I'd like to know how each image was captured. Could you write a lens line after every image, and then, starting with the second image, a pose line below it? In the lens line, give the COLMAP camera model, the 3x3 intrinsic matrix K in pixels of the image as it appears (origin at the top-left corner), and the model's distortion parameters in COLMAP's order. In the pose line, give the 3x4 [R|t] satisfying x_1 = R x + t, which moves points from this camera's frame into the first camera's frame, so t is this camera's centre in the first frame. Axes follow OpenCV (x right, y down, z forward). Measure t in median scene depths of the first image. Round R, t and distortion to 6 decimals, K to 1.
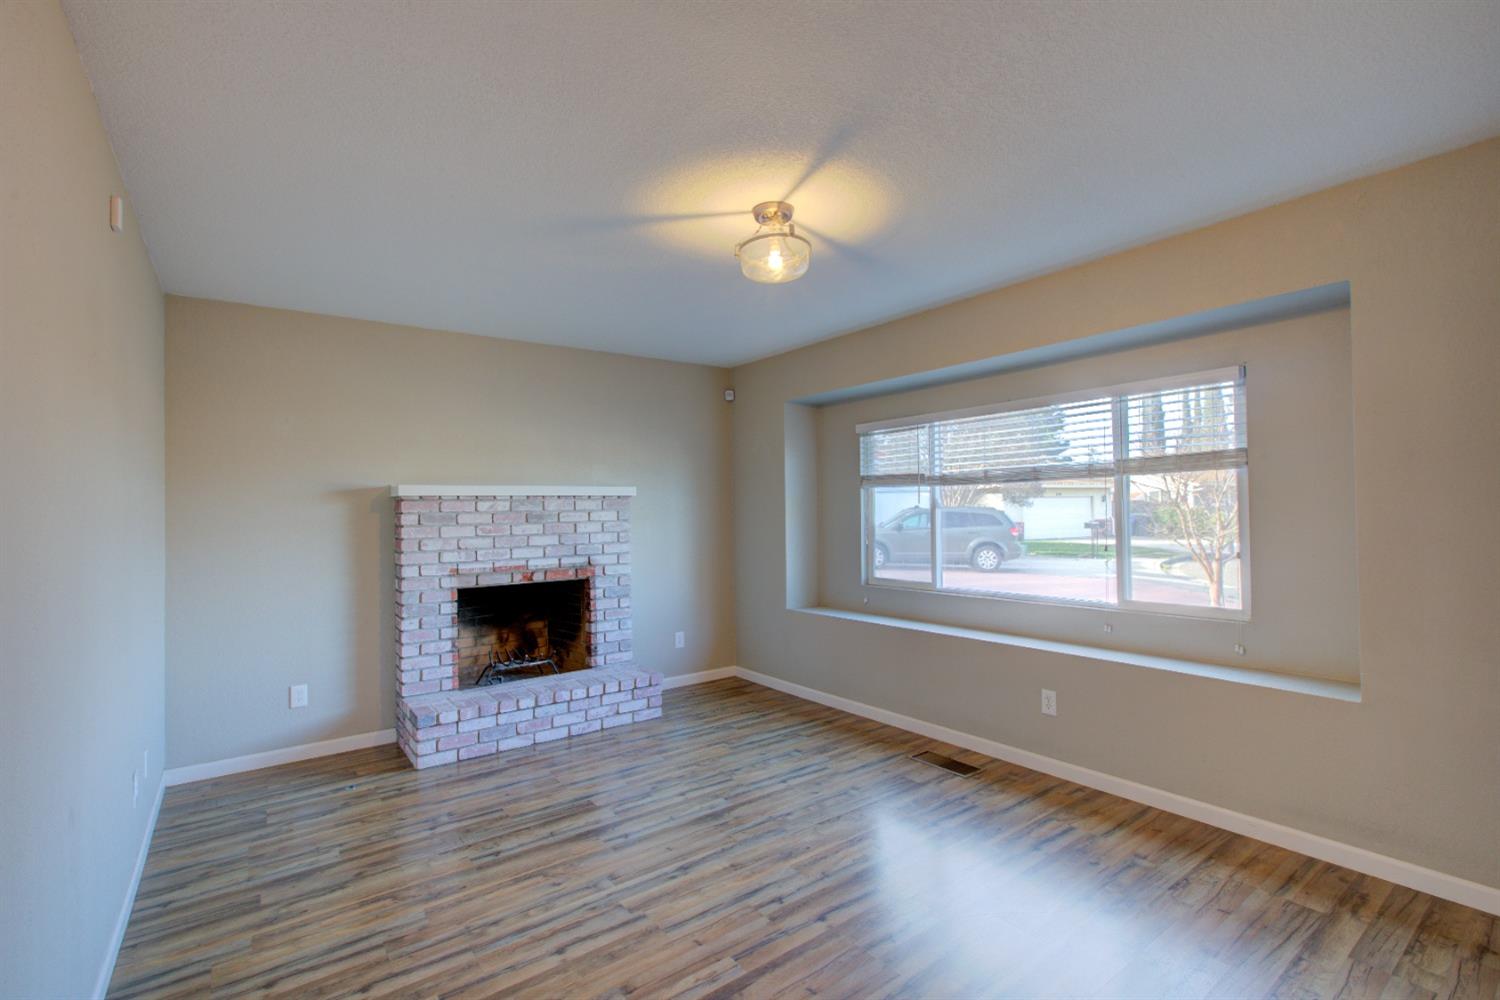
lens RADIAL K [[695.3, 0, 745.9], [0, 695.3, 514.9], [0, 0, 1]] dist [-0.010450, 0.005123]
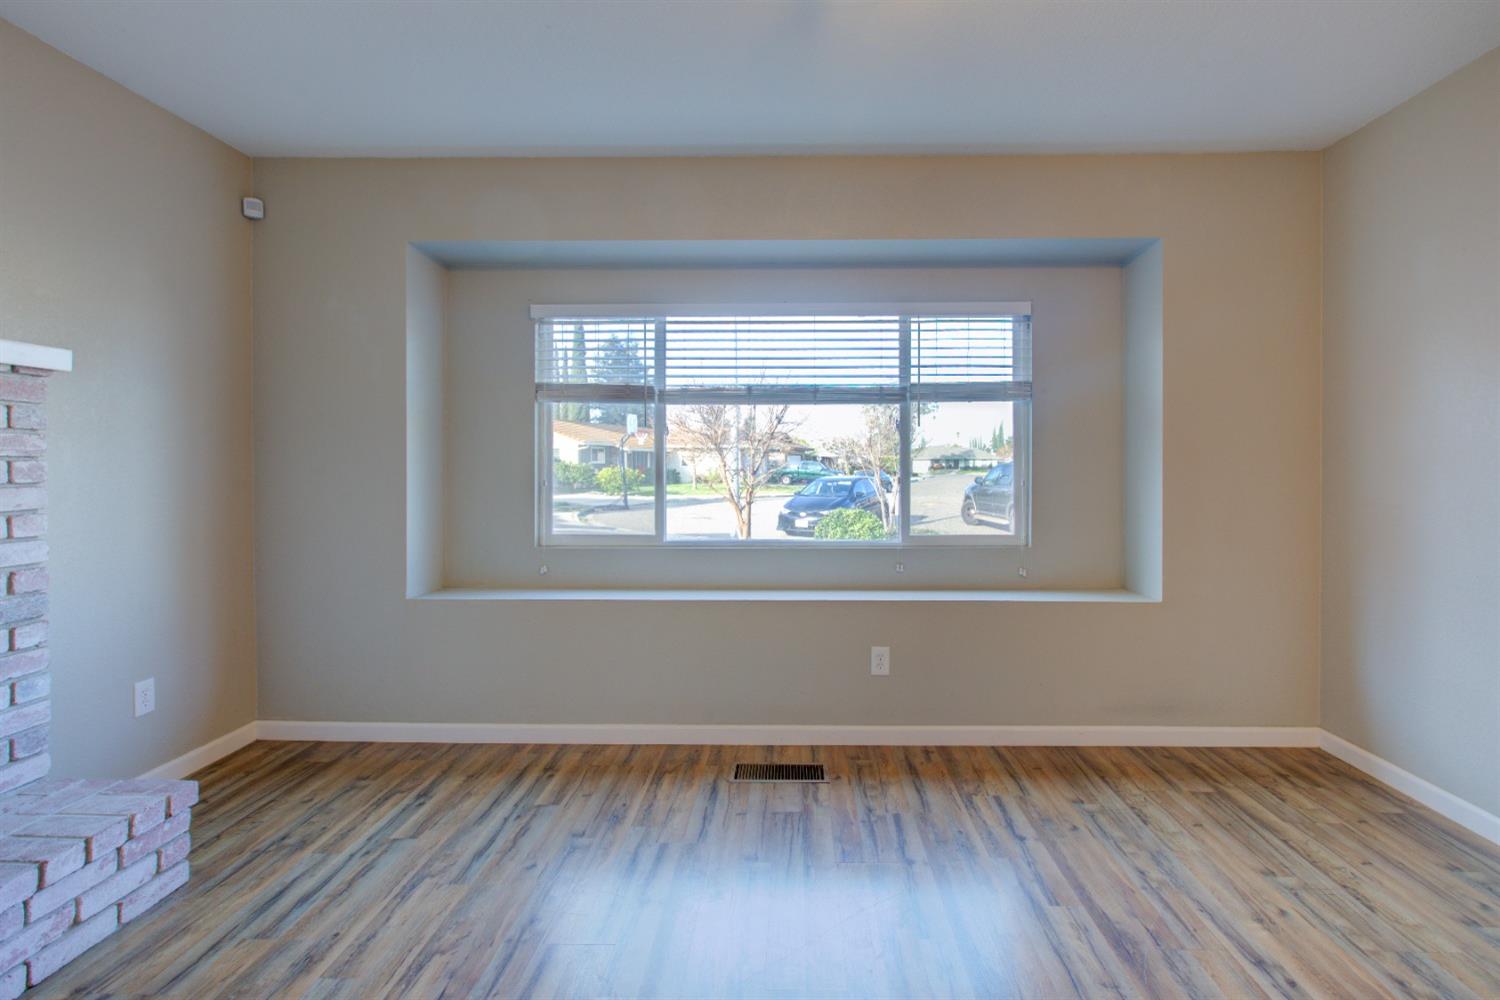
lens RADIAL K [[695.3, 0, 783.4], [0, 695.3, 494.2], [0, 0, 1]] dist [-0.010450, 0.005123]
pose [[0.613209, -0.015083, 0.789777, -0.259756], [-0.001689, 0.999790, 0.020405, 0.042060], [-0.789919, -0.013846, 0.613055, 0.491409]]
